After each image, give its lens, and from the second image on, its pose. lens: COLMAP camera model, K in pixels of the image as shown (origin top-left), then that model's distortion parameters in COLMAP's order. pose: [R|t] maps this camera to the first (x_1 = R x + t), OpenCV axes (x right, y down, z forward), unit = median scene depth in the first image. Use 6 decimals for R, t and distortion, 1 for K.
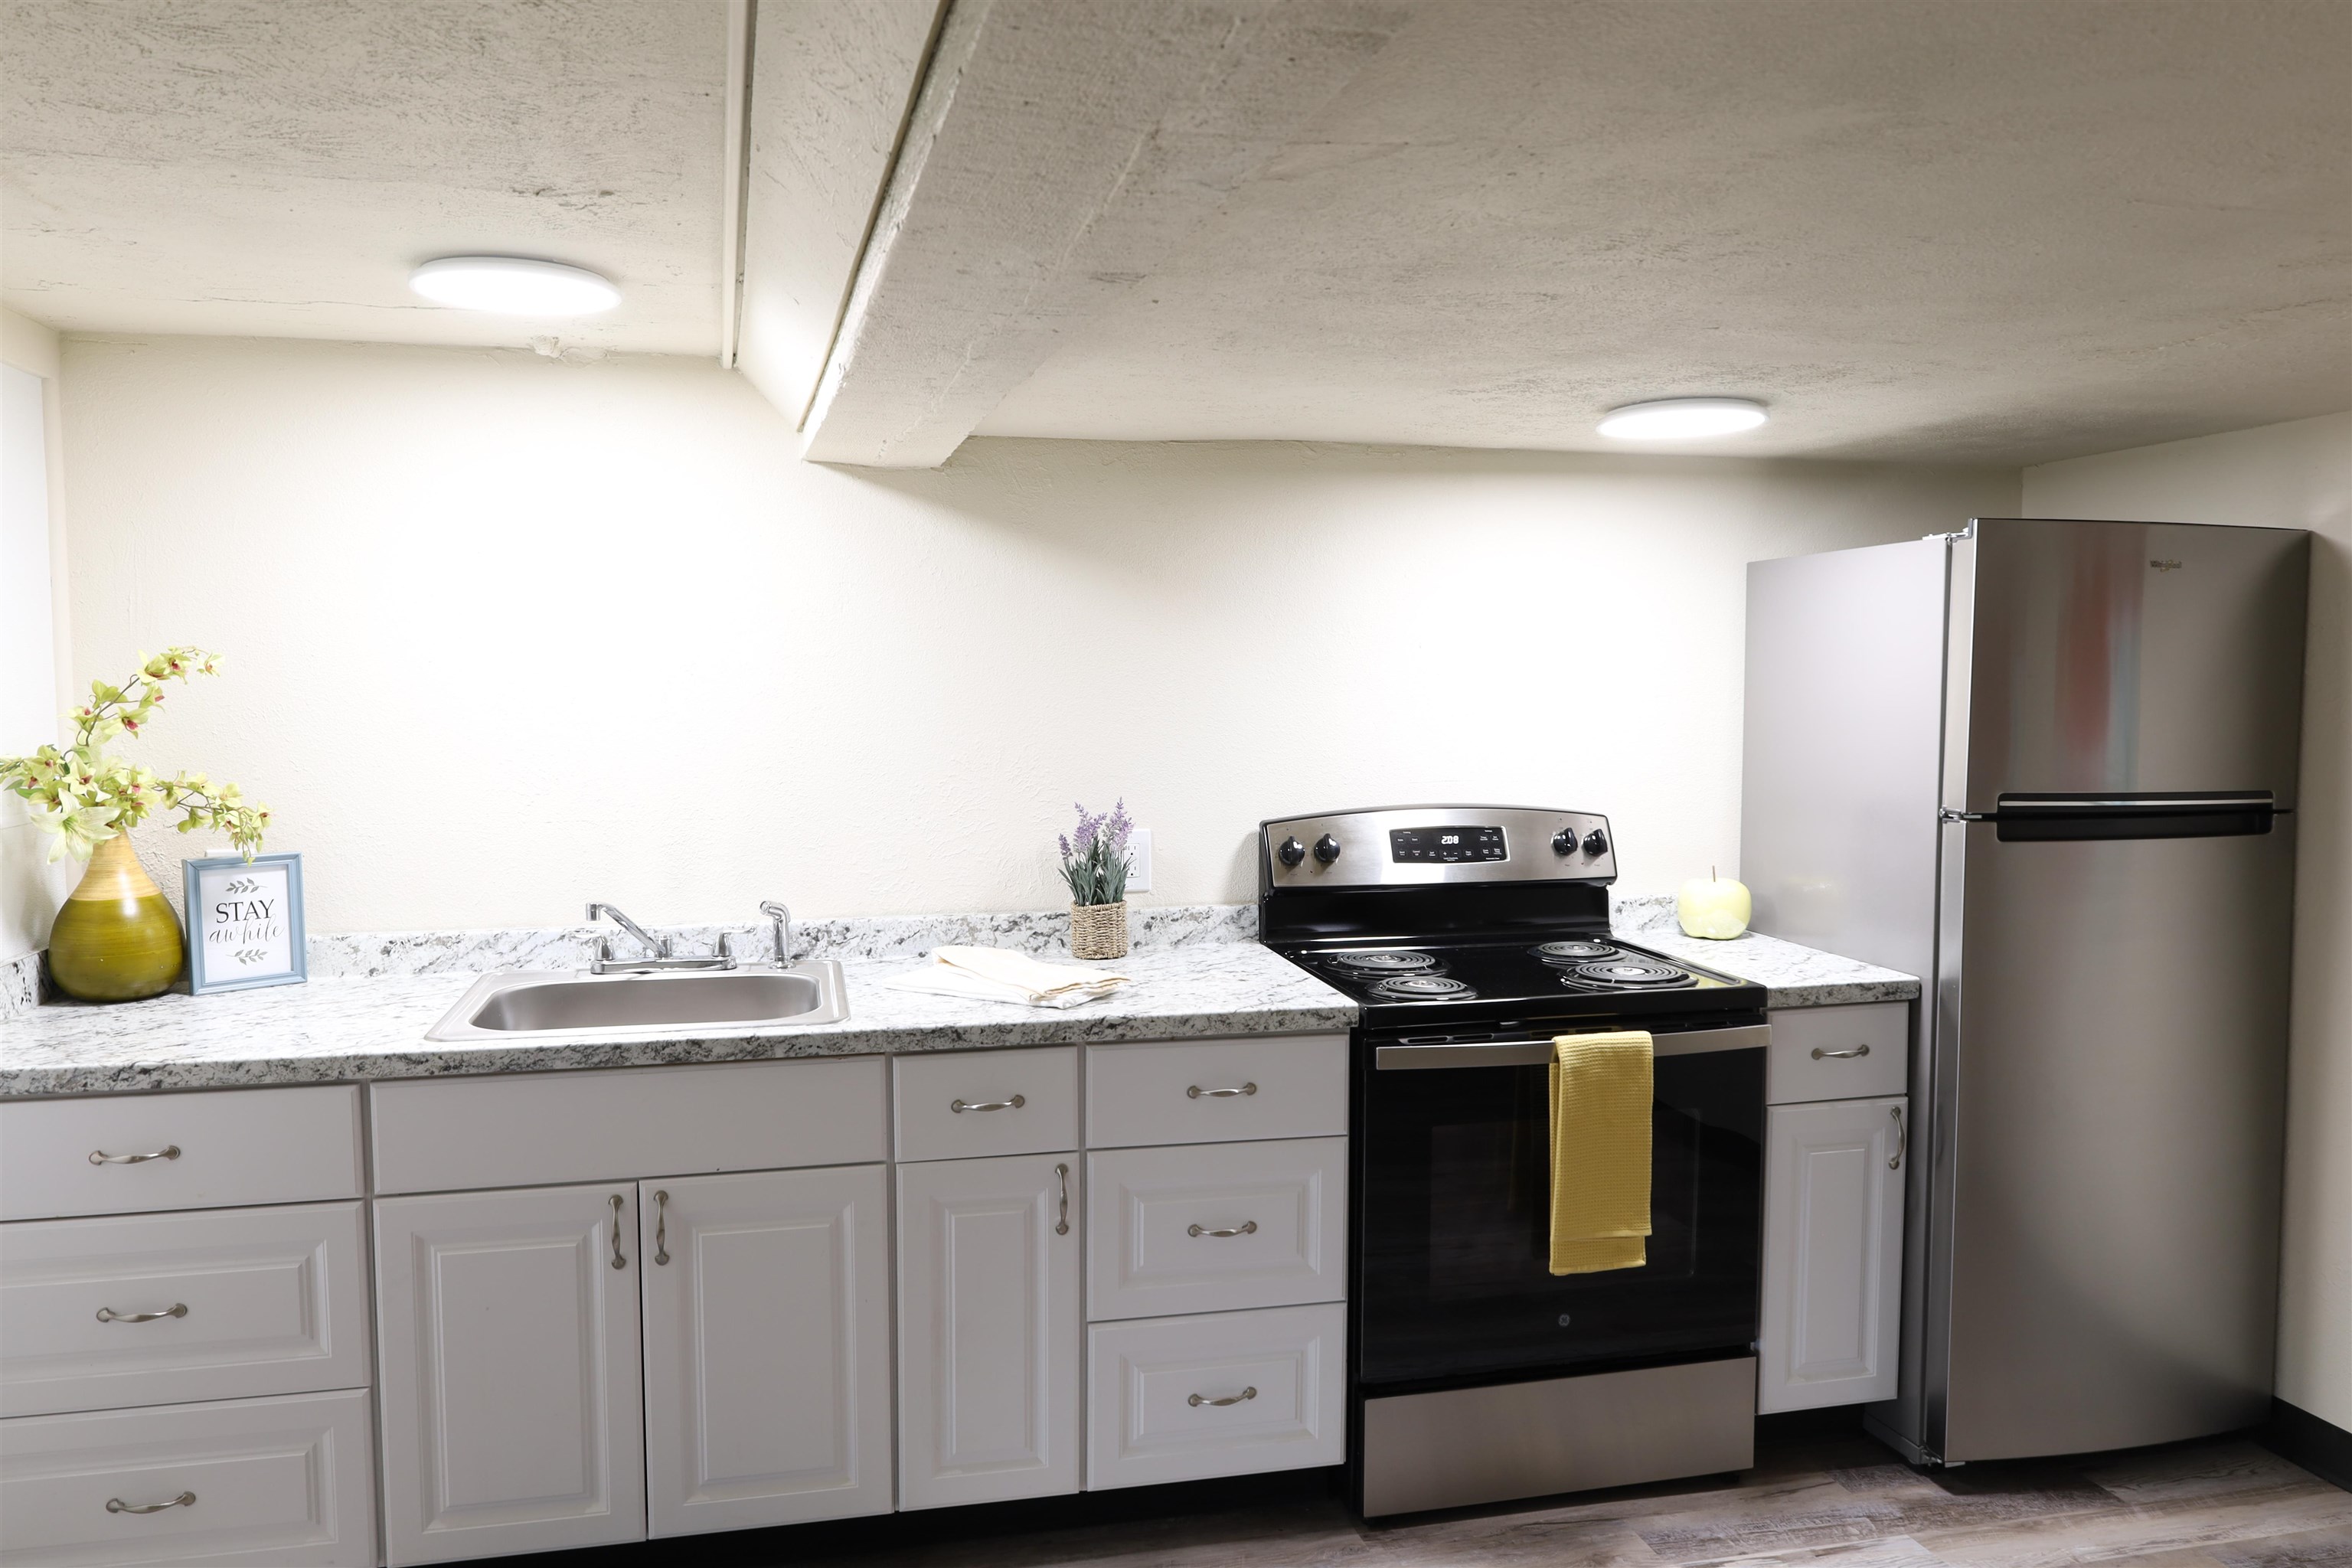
lens RADIAL K [[1674.4, 0, 1176.0], [0, 1674.4, 784.0], [0, 0, 1]] dist [-0.030616, 0.002698]
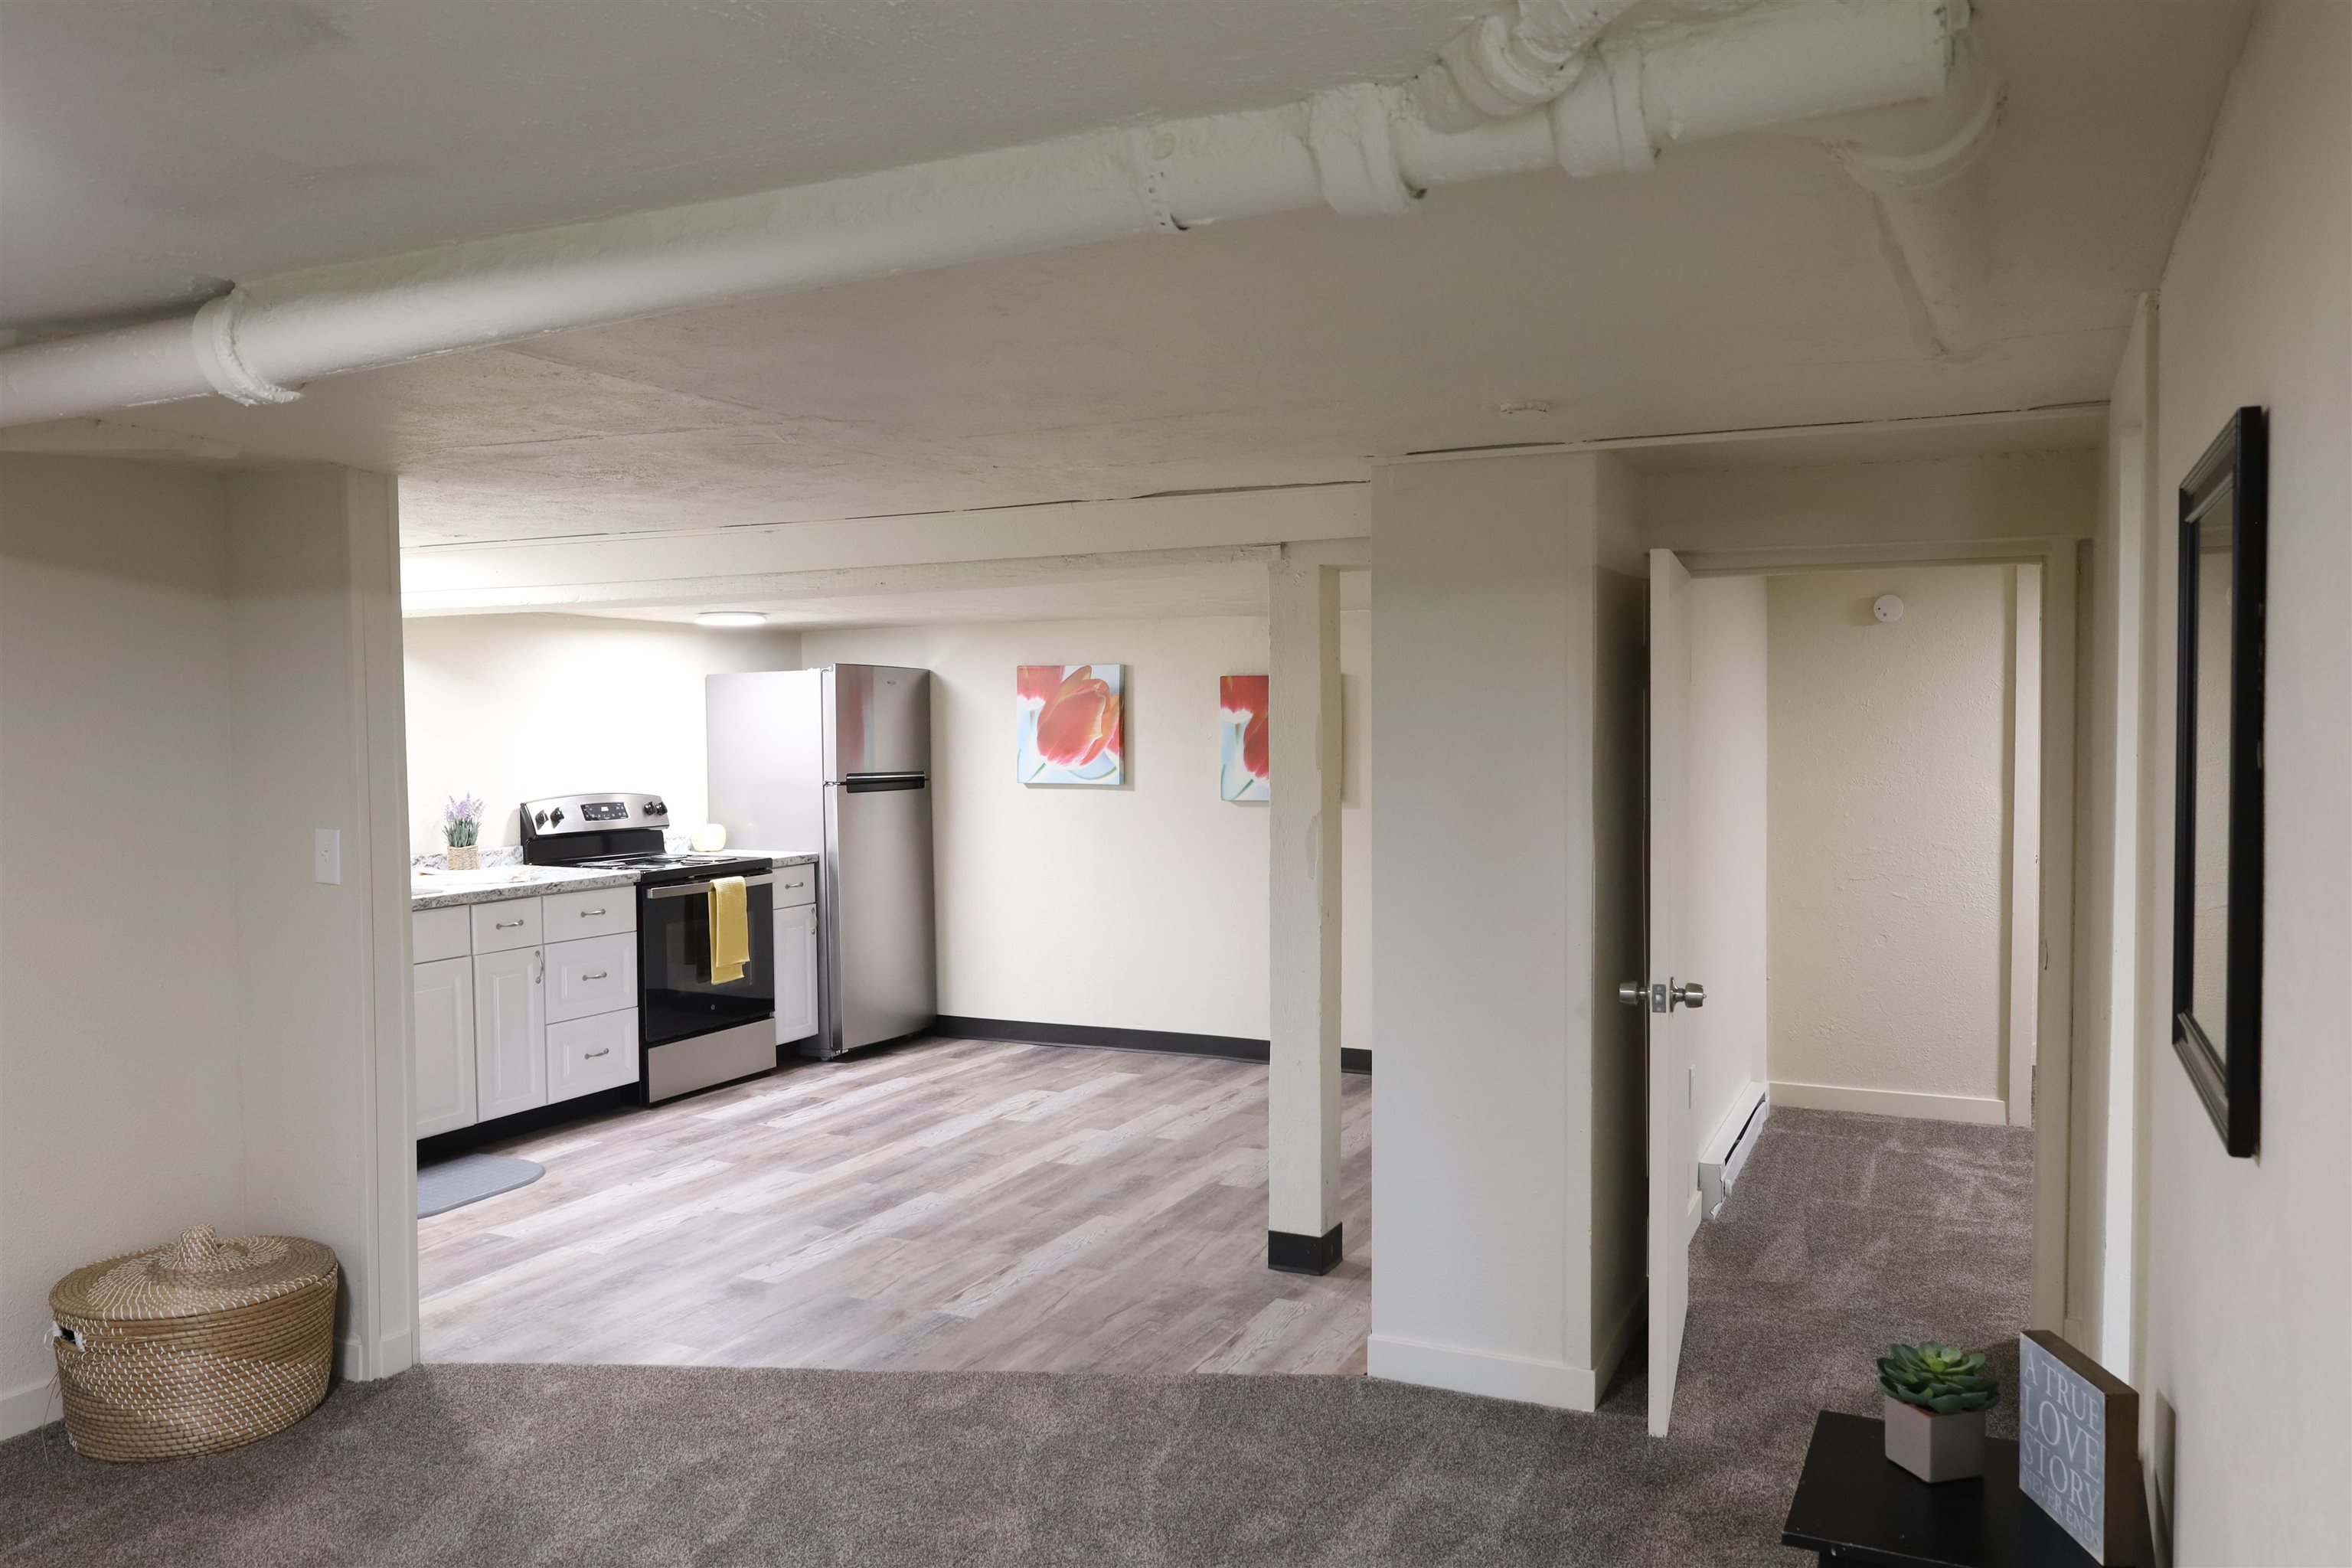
lens RADIAL K [[1674.4, 0, 1176.0], [0, 1674.4, 784.0], [0, 0, 1]] dist [-0.030616, 0.002698]
pose [[0.629882, -0.030267, 0.776101, -1.108464], [0.059425, 0.998189, -0.009301, 0.071707], [-0.774414, 0.051978, 0.630541, -0.933881]]
